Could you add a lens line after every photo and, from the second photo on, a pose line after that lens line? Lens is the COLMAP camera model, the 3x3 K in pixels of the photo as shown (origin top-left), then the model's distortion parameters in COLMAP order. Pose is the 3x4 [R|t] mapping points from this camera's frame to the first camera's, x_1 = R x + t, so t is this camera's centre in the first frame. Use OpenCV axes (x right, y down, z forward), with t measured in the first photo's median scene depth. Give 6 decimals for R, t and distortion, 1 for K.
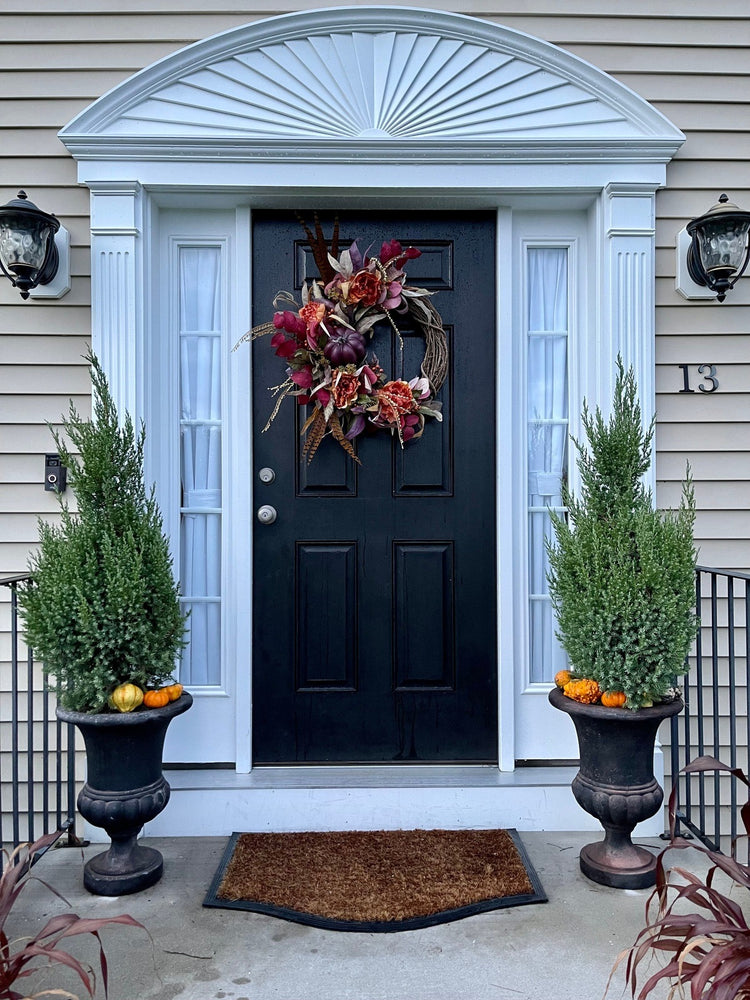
lens RADIAL K [[845.8, 0, 407.5], [0, 845.8, 498.5], [0, 0, 1]] dist [0.007870, -0.006635]
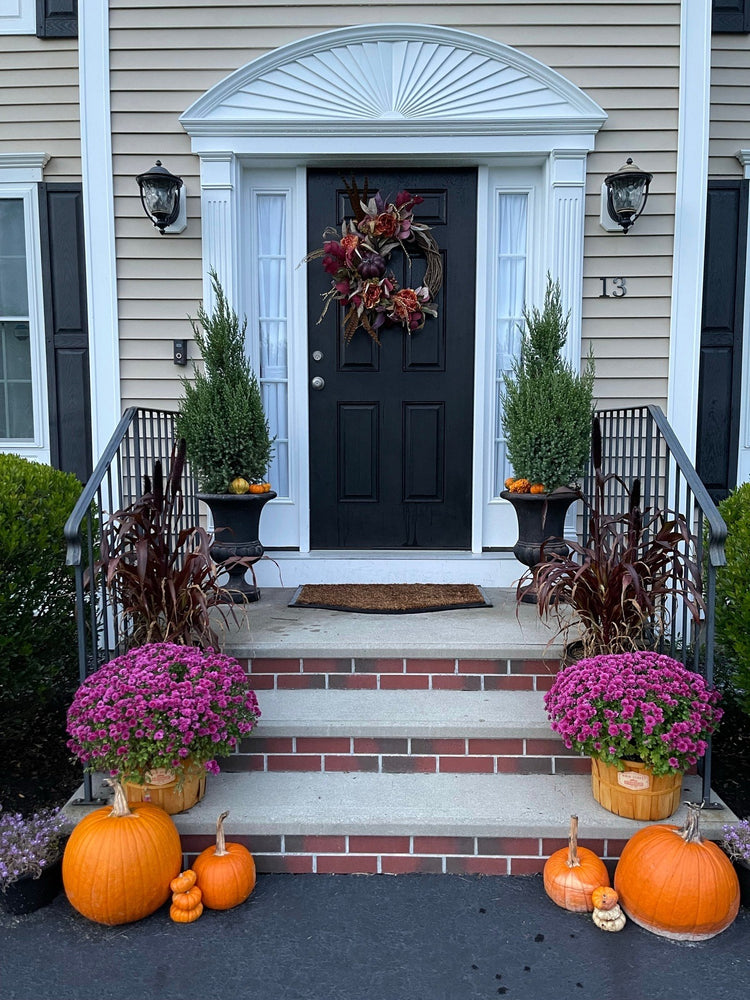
lens RADIAL K [[892.5, 0, 379.1], [0, 892.5, 538.2], [0, 0, 1]] dist [-0.006346, -0.005060]
pose [[0.998631, 0.011387, -0.051050, 0.024320], [-0.005010, 0.992352, 0.123342, 0.101288], [0.052064, -0.122917, 0.991050, -0.605596]]
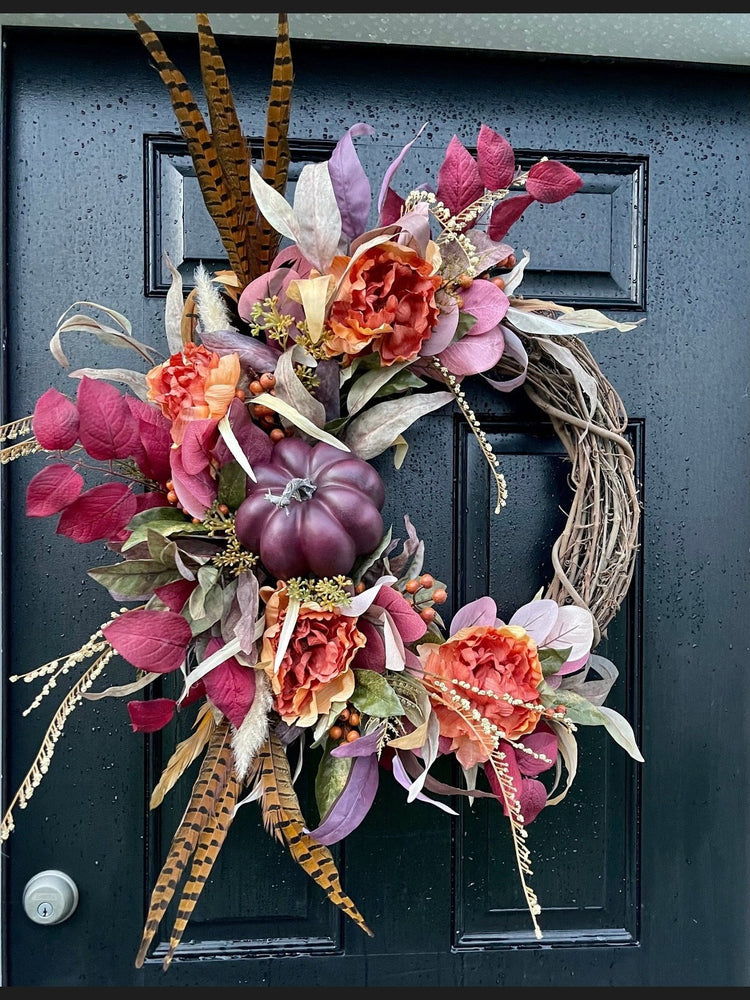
lens RADIAL K [[1106.4, 0, 452.8], [0, 1106.4, 566.2], [0, 0, 1]] dist [0.022246, -0.050857]
pose [[0.997494, 0.009413, 0.070120, -0.052585], [-0.012131, 0.999187, 0.038439, -0.175011], [-0.069701, -0.039193, 0.996798, 0.628862]]
